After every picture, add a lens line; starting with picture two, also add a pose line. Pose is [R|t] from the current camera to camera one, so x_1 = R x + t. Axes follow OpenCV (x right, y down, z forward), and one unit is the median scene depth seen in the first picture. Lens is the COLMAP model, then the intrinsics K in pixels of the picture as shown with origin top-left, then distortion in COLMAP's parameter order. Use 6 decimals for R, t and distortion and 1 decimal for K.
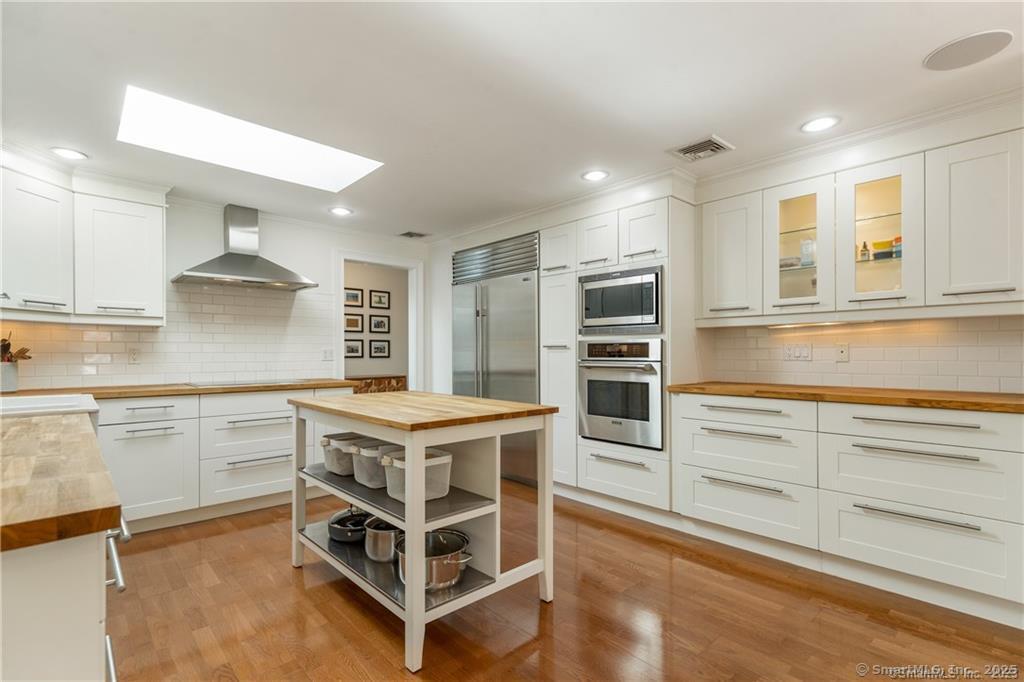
lens RADIAL K [[475.1, 0, 527.2], [0, 475.1, 359.7], [0, 0, 1]] dist [0.010670, 0.000196]
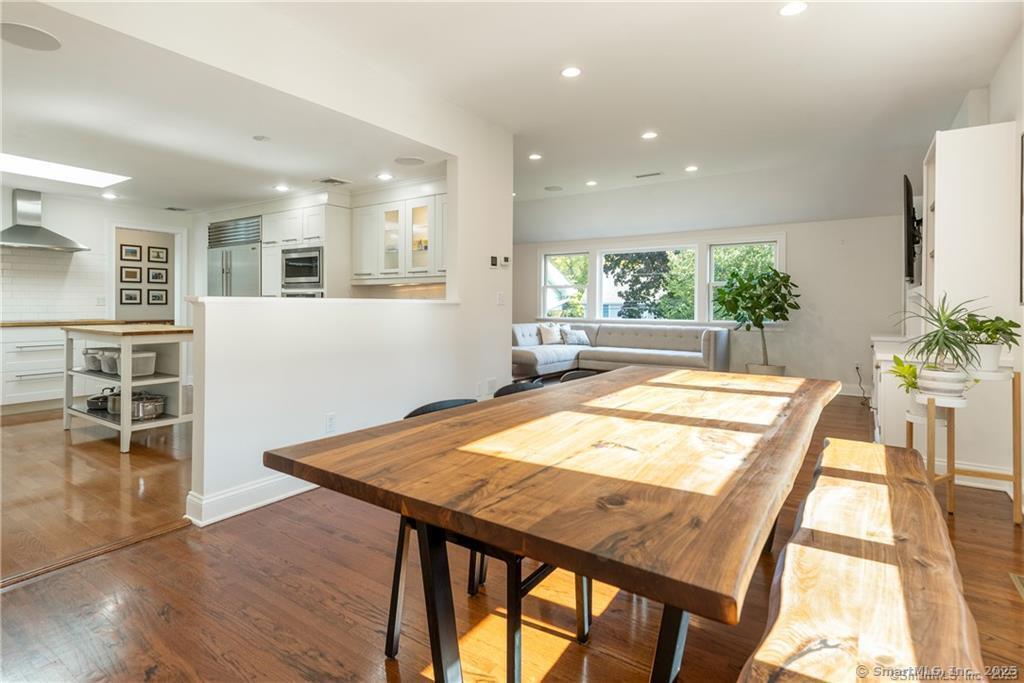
lens RADIAL K [[531.4, 0, 471.1], [0, 531.4, 306.5], [0, 0, 1]] dist [0.007128, -0.000530]
pose [[0.985865, 0.005087, 0.167465, 0.398761], [-0.003474, 0.999945, -0.009924, 0.018637], [-0.167506, 0.009202, 0.985828, -0.718345]]
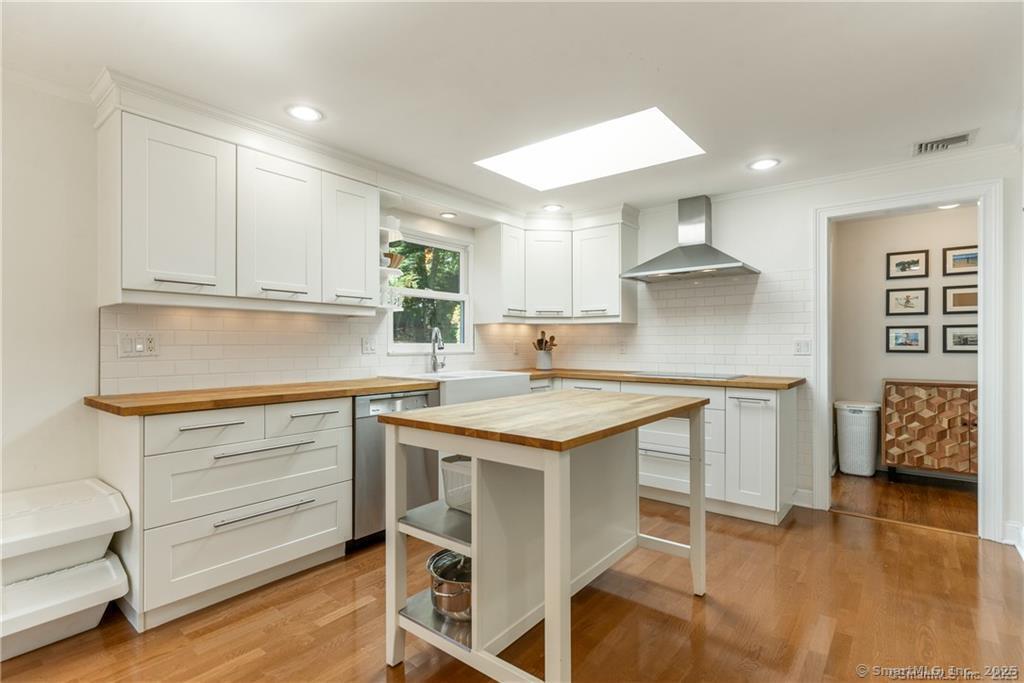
lens RADIAL K [[489.1, 0, 514.9], [0, 489.1, 342.7], [0, 0, 1]] dist [0.004524, -0.004234]
pose [[0.174813, -0.002416, -0.984599, 0.385884], [-0.014217, 0.999887, -0.004977, -0.010982], [0.984499, 0.014868, 0.174759, 0.537921]]
